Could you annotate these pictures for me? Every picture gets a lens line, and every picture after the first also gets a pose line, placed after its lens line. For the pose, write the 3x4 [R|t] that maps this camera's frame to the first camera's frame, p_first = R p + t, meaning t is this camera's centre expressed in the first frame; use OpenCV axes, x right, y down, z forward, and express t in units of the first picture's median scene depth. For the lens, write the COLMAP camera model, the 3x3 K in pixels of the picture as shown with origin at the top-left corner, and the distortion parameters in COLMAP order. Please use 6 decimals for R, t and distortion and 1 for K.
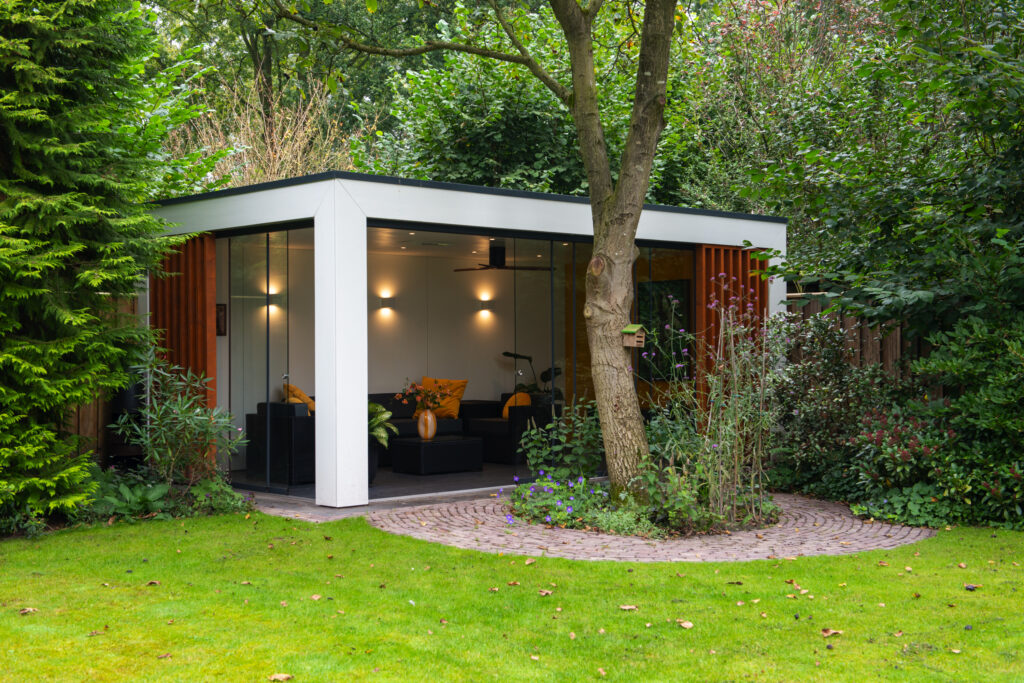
lens RADIAL K [[1328.4, 0, 512.0], [0, 1328.4, 341.5], [0, 0, 1]] dist [0.124548, 0.021305]
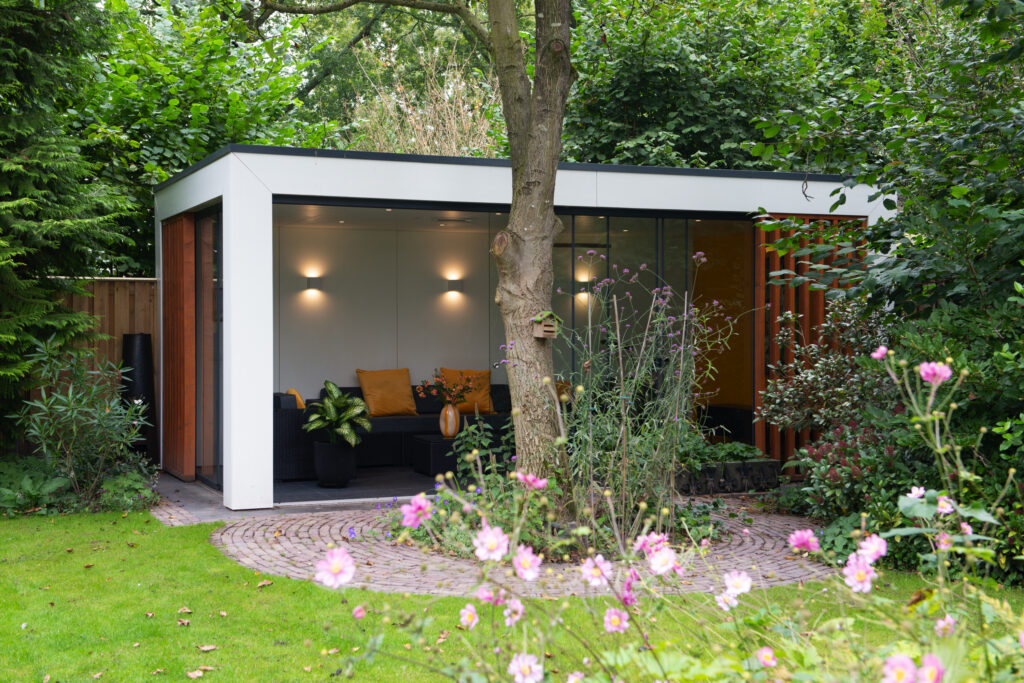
lens RADIAL K [[1427.1, 0, 512.0], [0, 1427.1, 341.5], [0, 0, 1]] dist [0.141748, -0.031244]
pose [[0.944073, 0.006372, -0.329674, 0.370817], [-0.002261, 0.999915, 0.012853, -0.005101], [0.329728, -0.011389, 0.944007, 0.125476]]
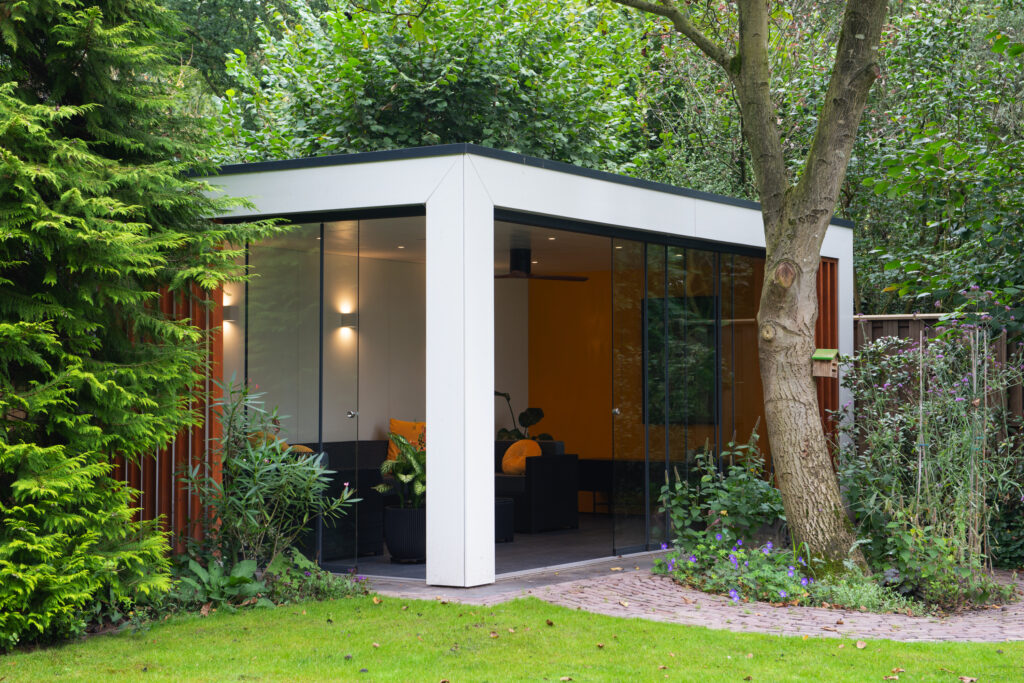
lens RADIAL K [[1772.2, 0, 512.0], [0, 1772.2, 341.5], [0, 0, 1]] dist [0.170100, -0.024107]
pose [[0.968618, 0.010550, 0.248329, -0.351703], [-0.004669, 0.999695, -0.024257, 0.009363], [-0.248509, 0.022336, 0.968372, 0.013365]]
